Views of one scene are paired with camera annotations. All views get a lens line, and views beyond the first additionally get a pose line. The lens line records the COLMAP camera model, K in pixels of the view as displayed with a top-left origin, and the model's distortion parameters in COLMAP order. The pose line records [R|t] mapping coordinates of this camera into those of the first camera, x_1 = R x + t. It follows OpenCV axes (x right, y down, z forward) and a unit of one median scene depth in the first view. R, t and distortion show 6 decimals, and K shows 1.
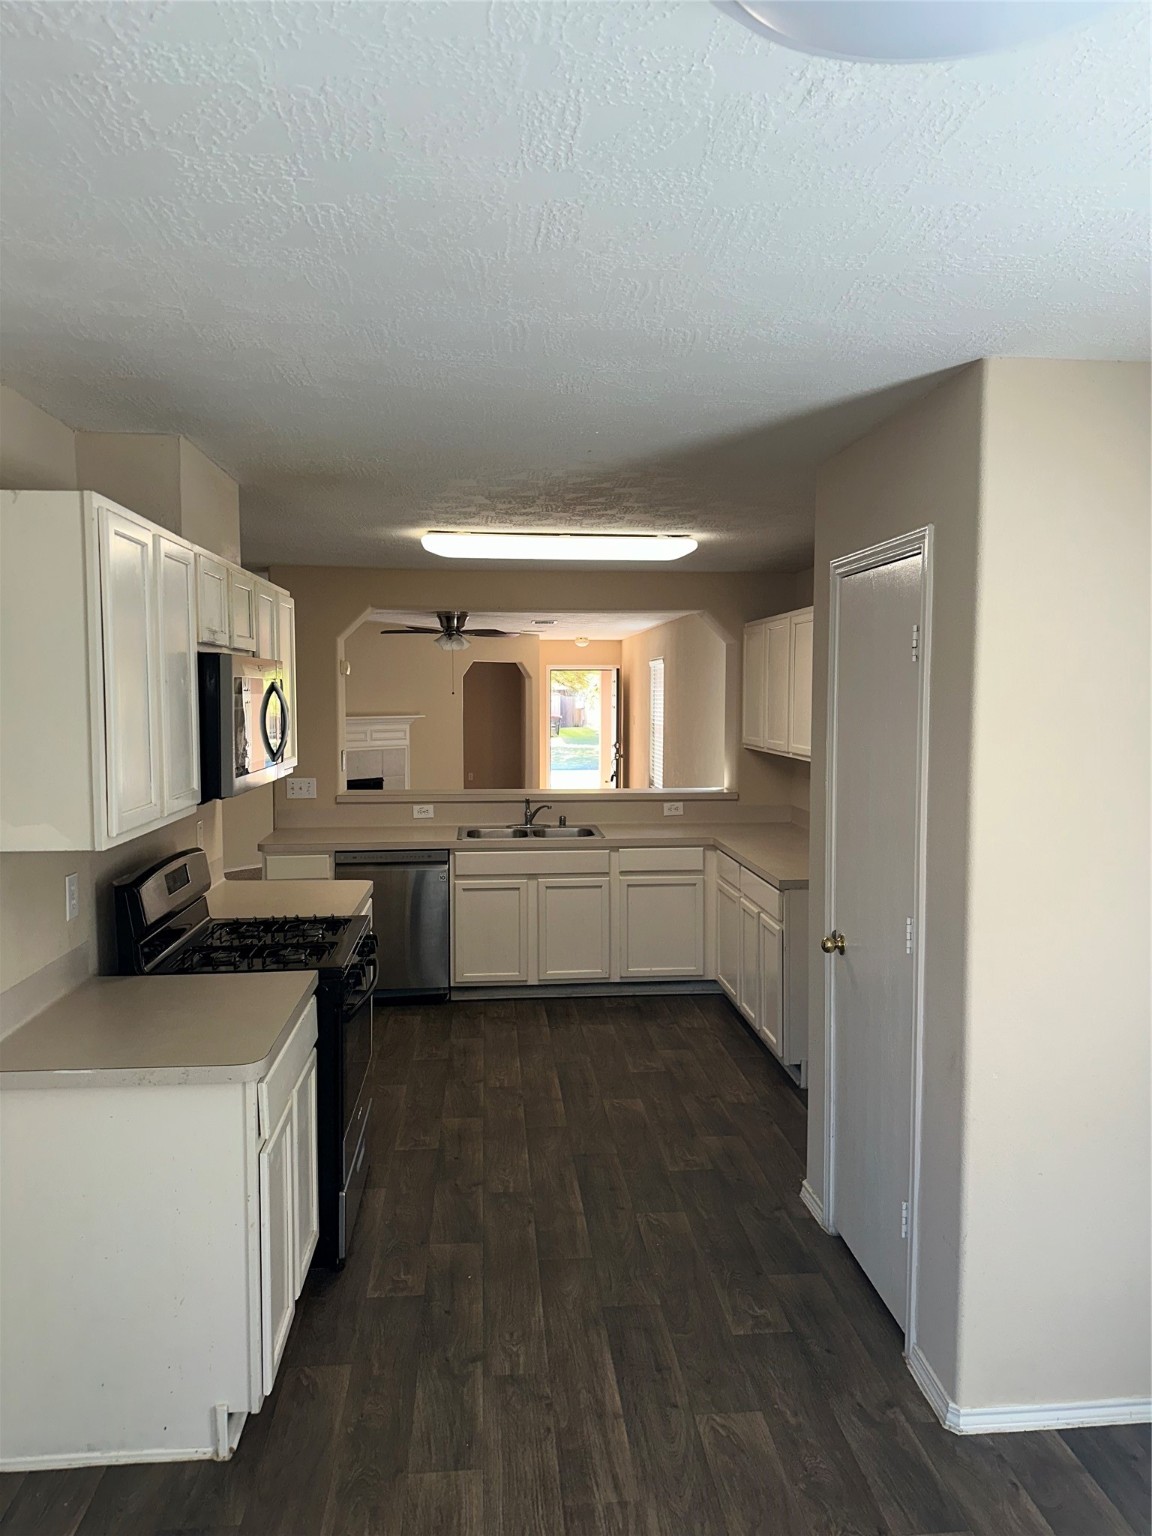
lens RADIAL K [[1074.8, 0, 579.5], [0, 1074.8, 762.2], [0, 0, 1]] dist [0.001772, -0.004018]
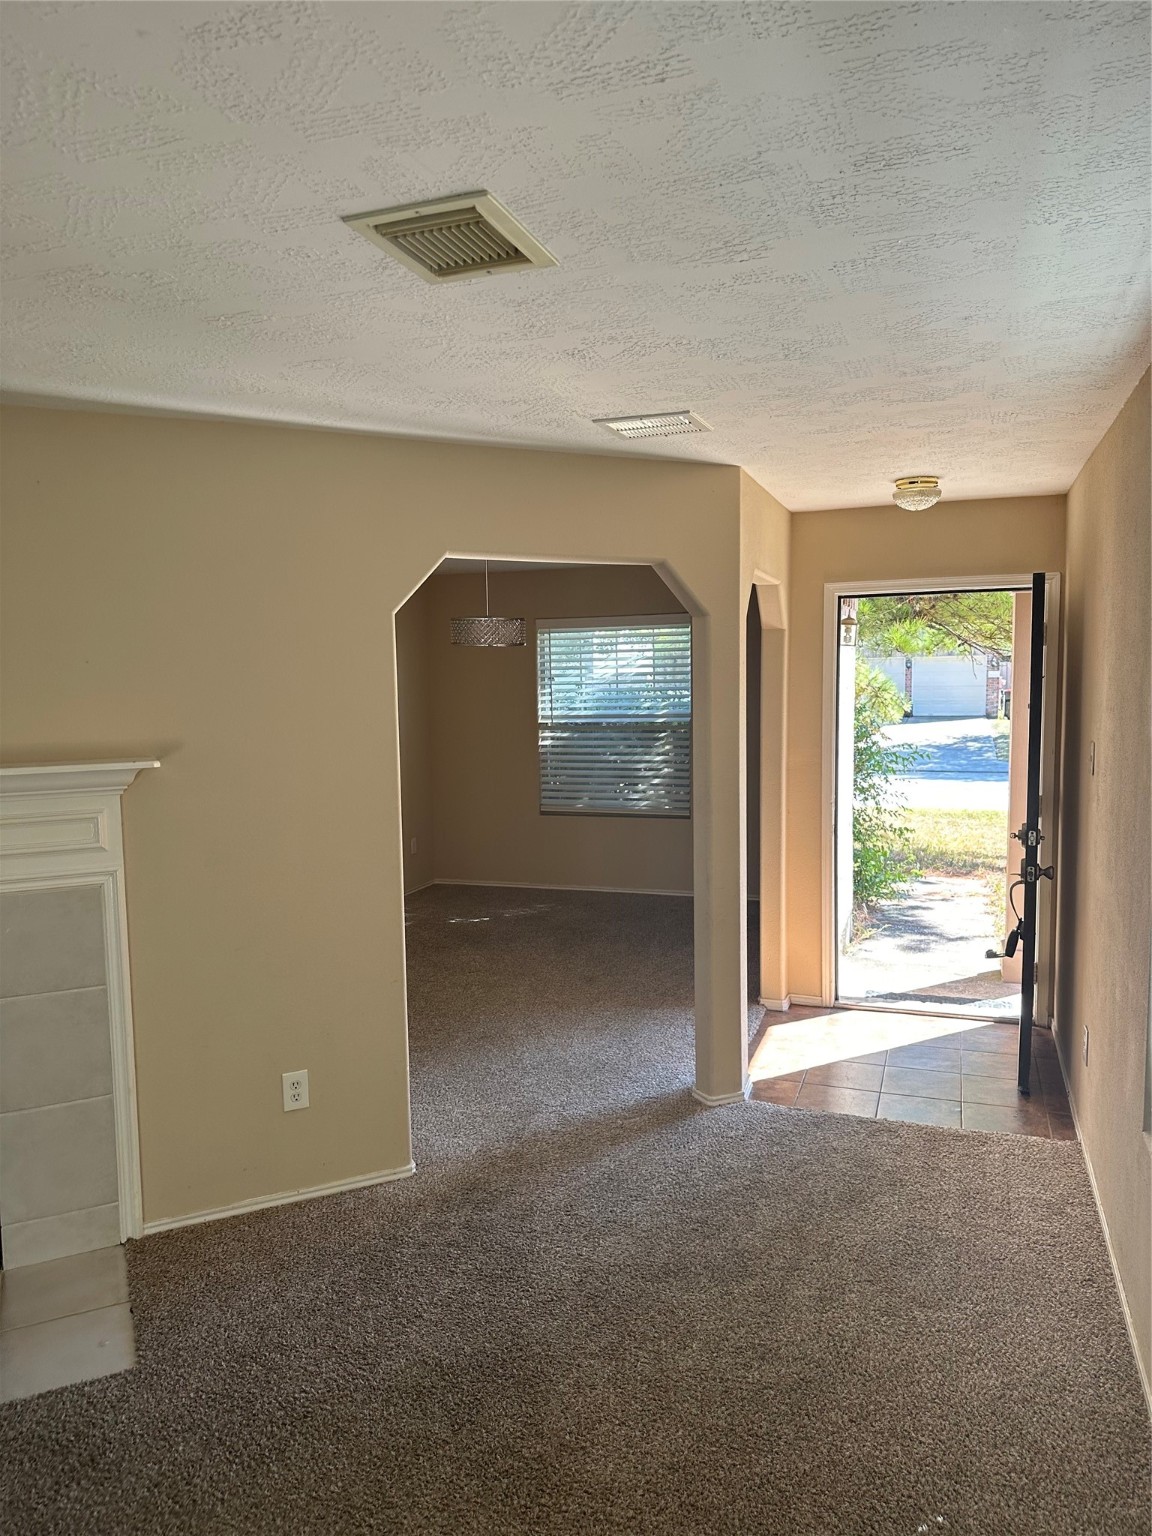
lens RADIAL K [[1075.7, 0, 573.4], [0, 1075.7, 765.5], [0, 0, 1]] dist [-0.000972, -0.002973]
pose [[0.908571, 0.021118, -0.417197, 0.190508], [-0.009213, 0.999491, 0.030528, -0.187191], [0.417630, -0.023893, 0.908303, 2.951506]]
